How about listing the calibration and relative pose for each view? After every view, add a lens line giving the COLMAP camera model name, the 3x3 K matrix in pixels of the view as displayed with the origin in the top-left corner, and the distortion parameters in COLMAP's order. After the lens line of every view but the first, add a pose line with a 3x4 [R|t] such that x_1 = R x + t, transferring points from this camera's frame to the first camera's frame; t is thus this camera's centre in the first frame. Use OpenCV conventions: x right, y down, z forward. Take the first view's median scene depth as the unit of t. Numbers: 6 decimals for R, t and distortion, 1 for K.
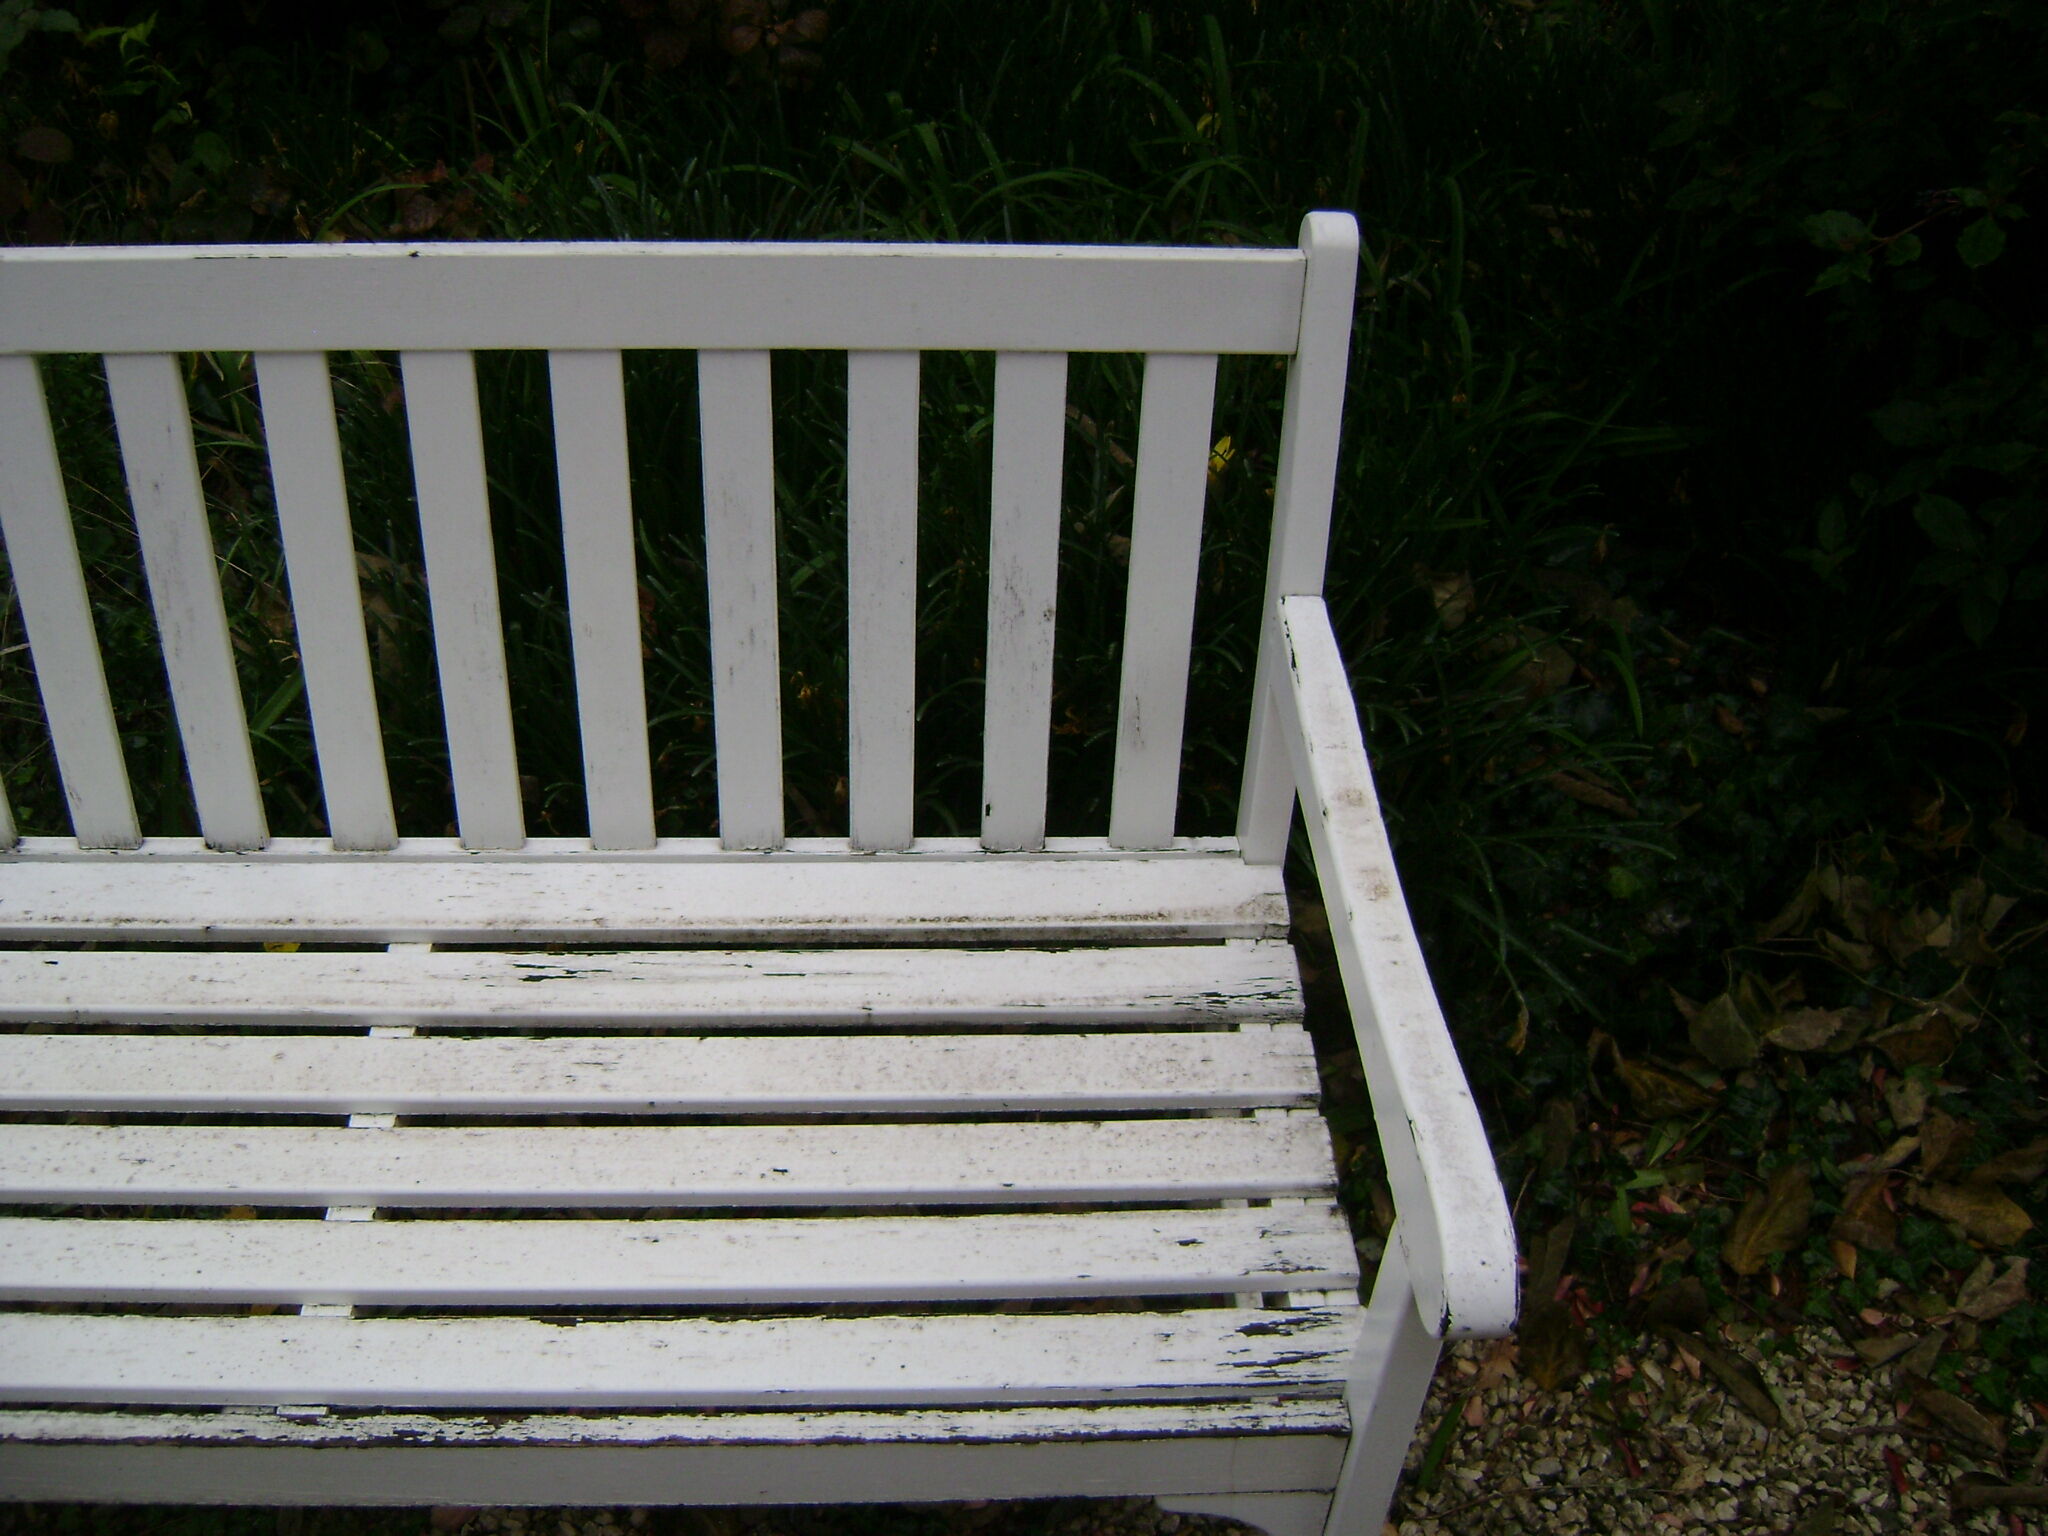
lens RADIAL K [[2083.7, 0, 1024.0], [0, 2083.7, 768.0], [0, 0, 1]] dist [-0.132302, 0.000056]
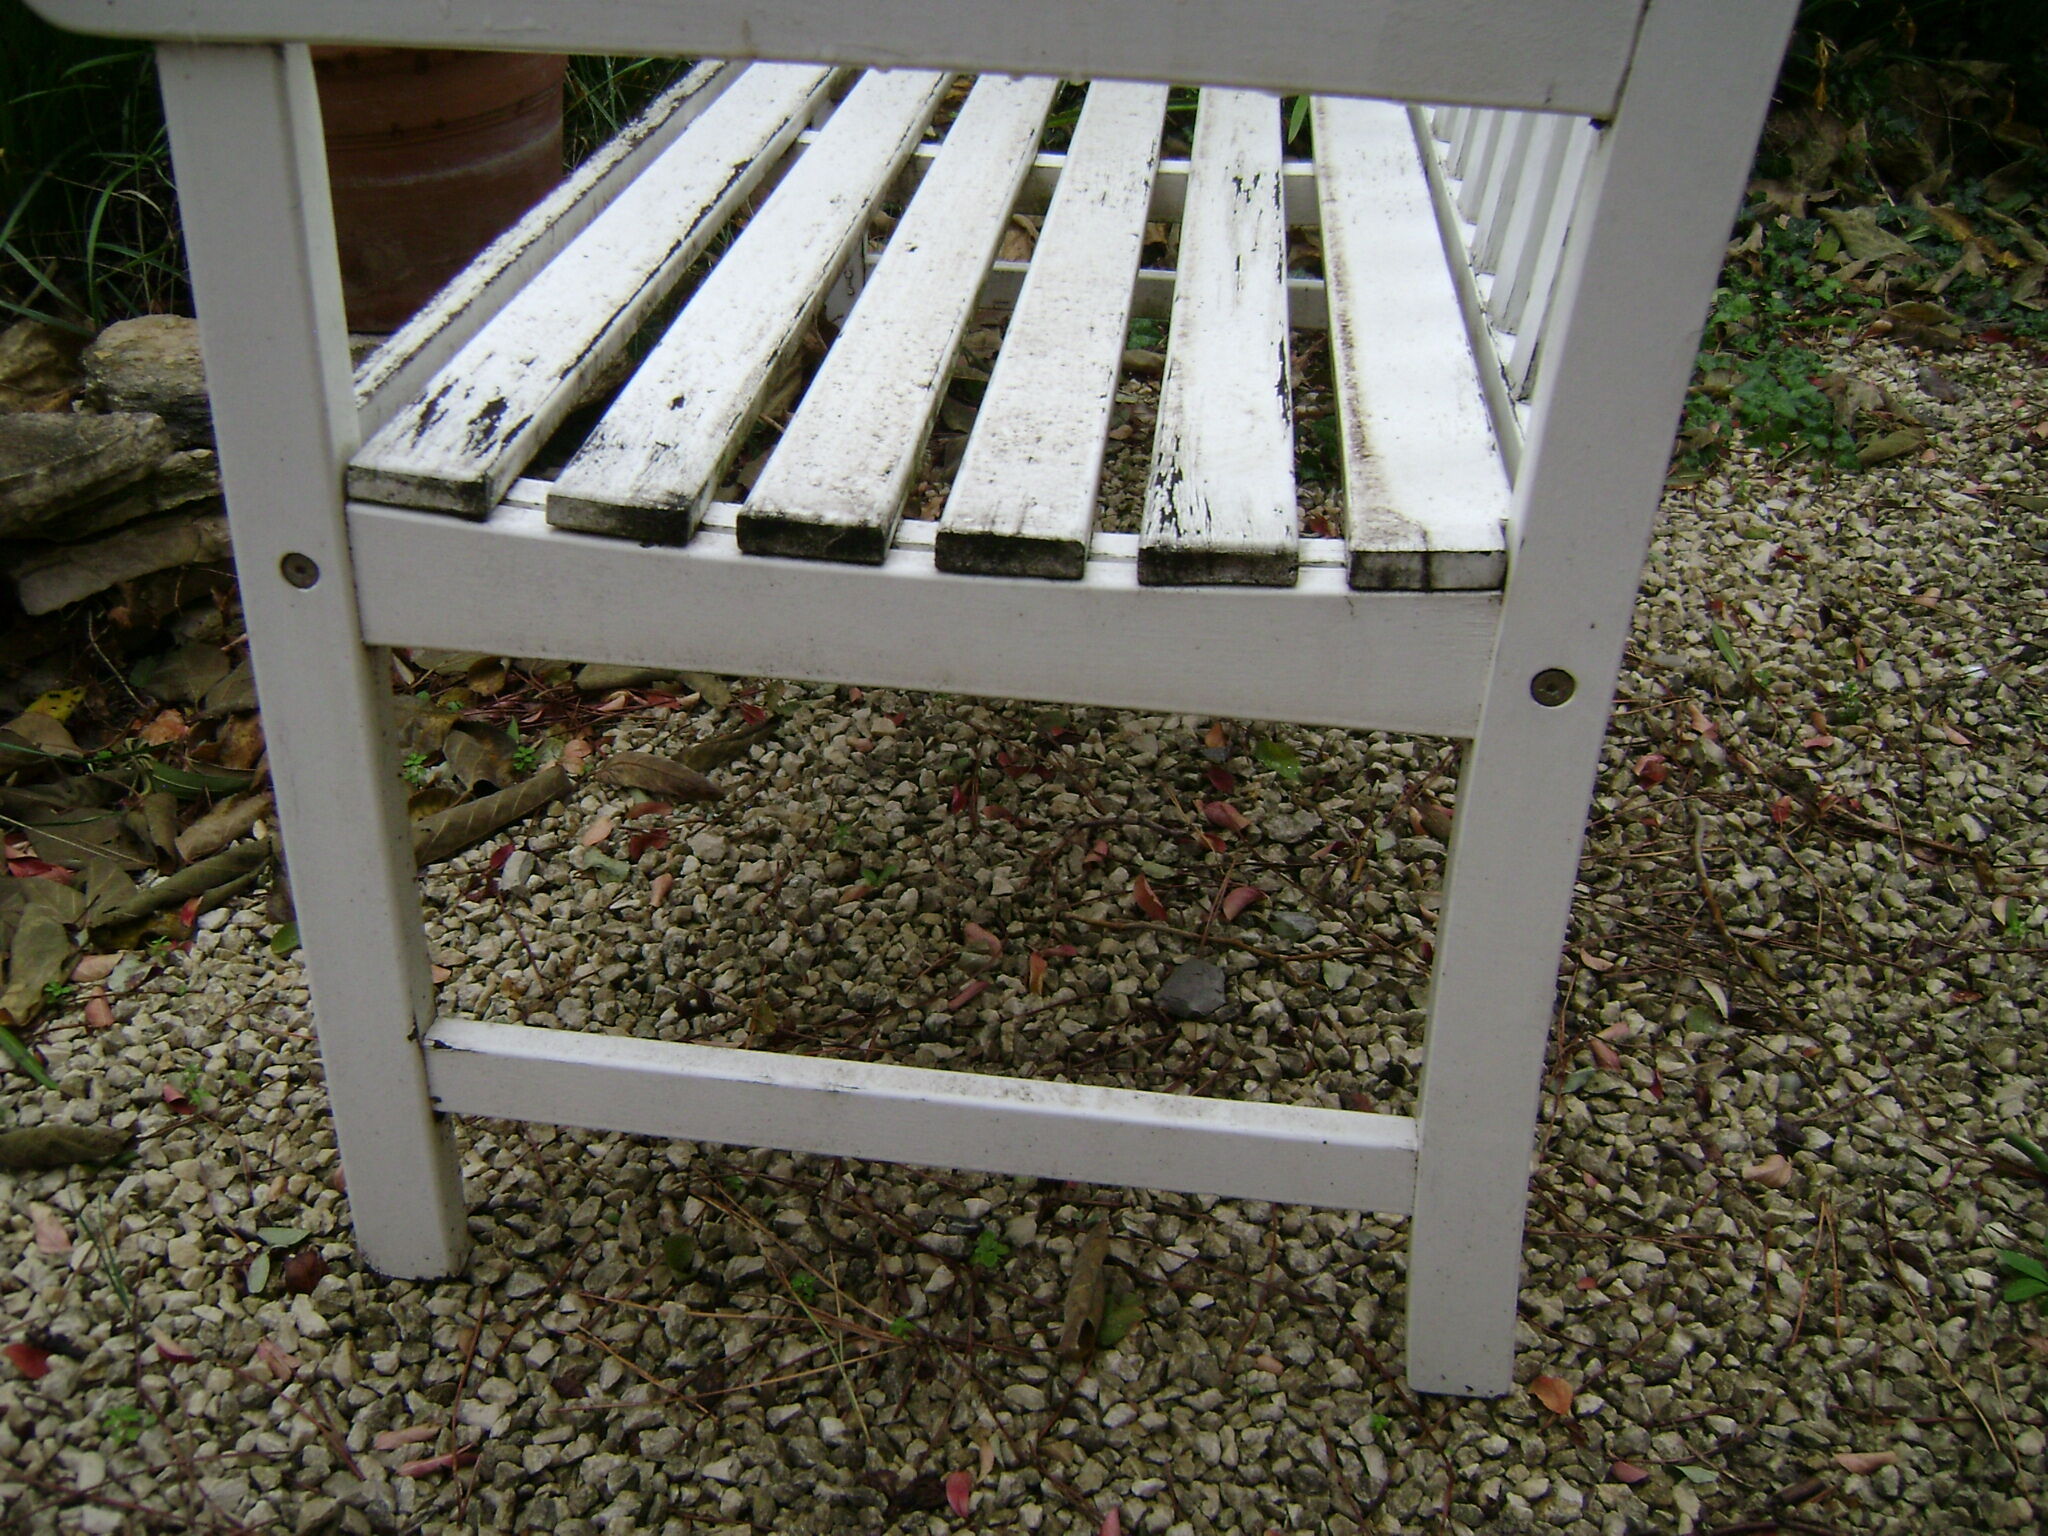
lens RADIAL K [[2083.7, 0, 1024.0], [0, 2083.7, 768.0], [0, 0, 1]] dist [-0.132302, 0.000056]
pose [[-0.144719, 0.468613, -0.871469, 0.757246], [-0.657546, 0.612587, 0.438600, -0.079112], [0.739384, 0.636505, 0.219482, 1.057567]]
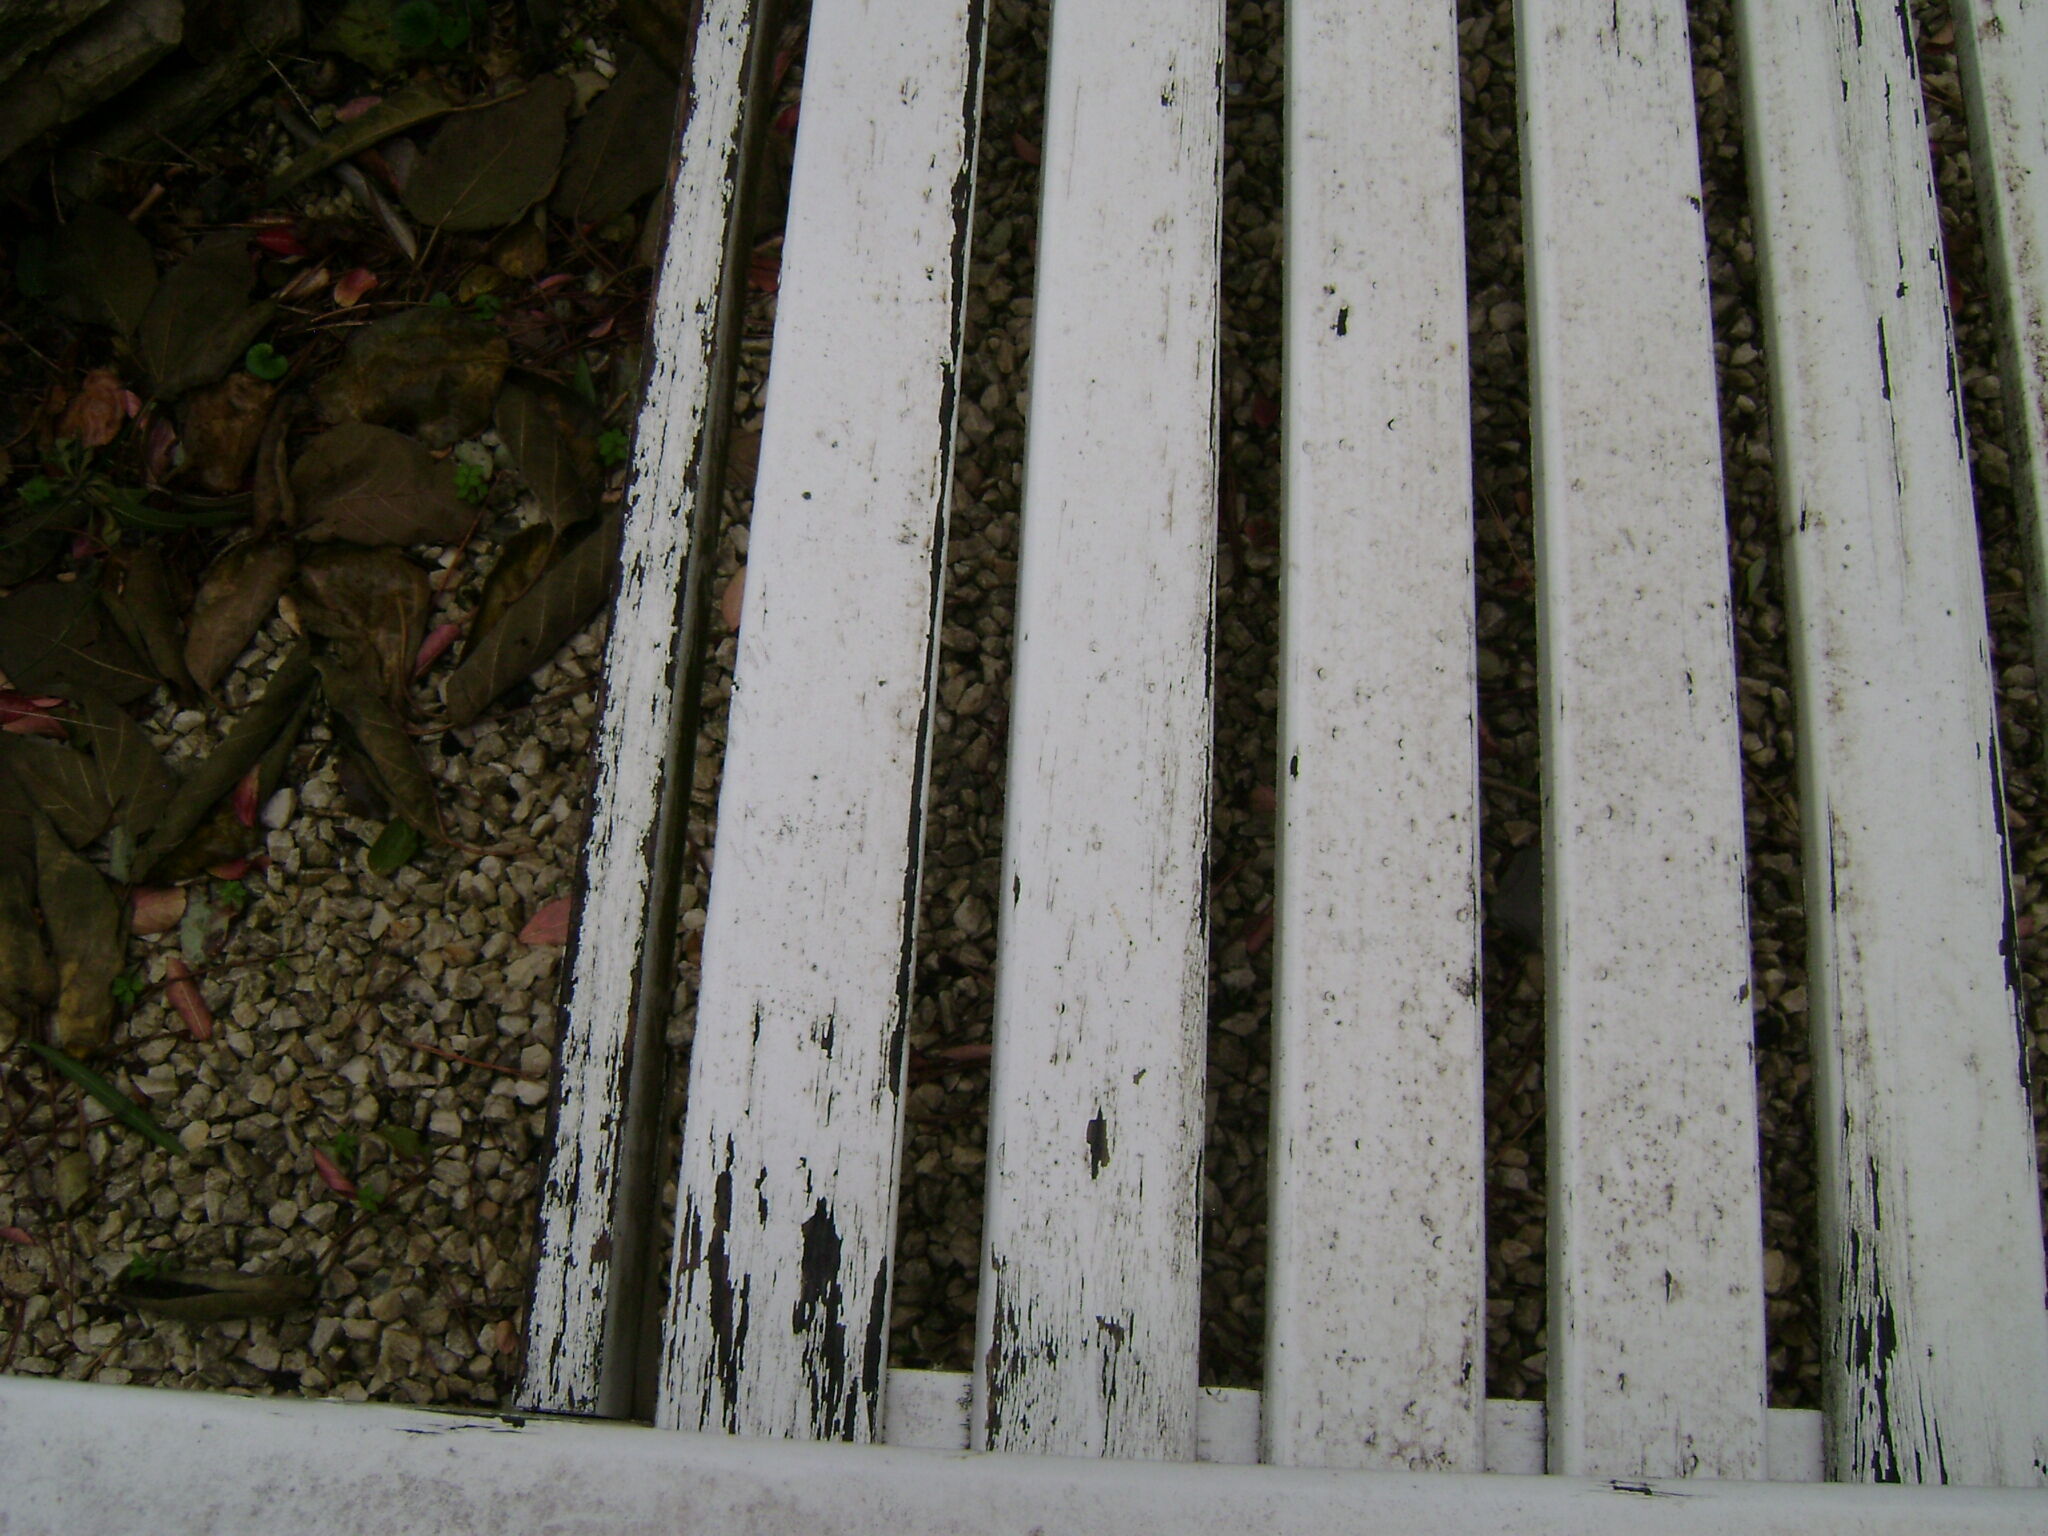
lens RADIAL K [[2083.7, 0, 1024.0], [0, 2083.7, 768.0], [0, 0, 1]] dist [-0.132302, 0.000056]
pose [[-0.102108, 0.930001, -0.353090, 0.167278], [-0.673206, 0.196716, 0.712809, -0.082883], [0.732371, 0.310486, 0.605996, 0.738576]]
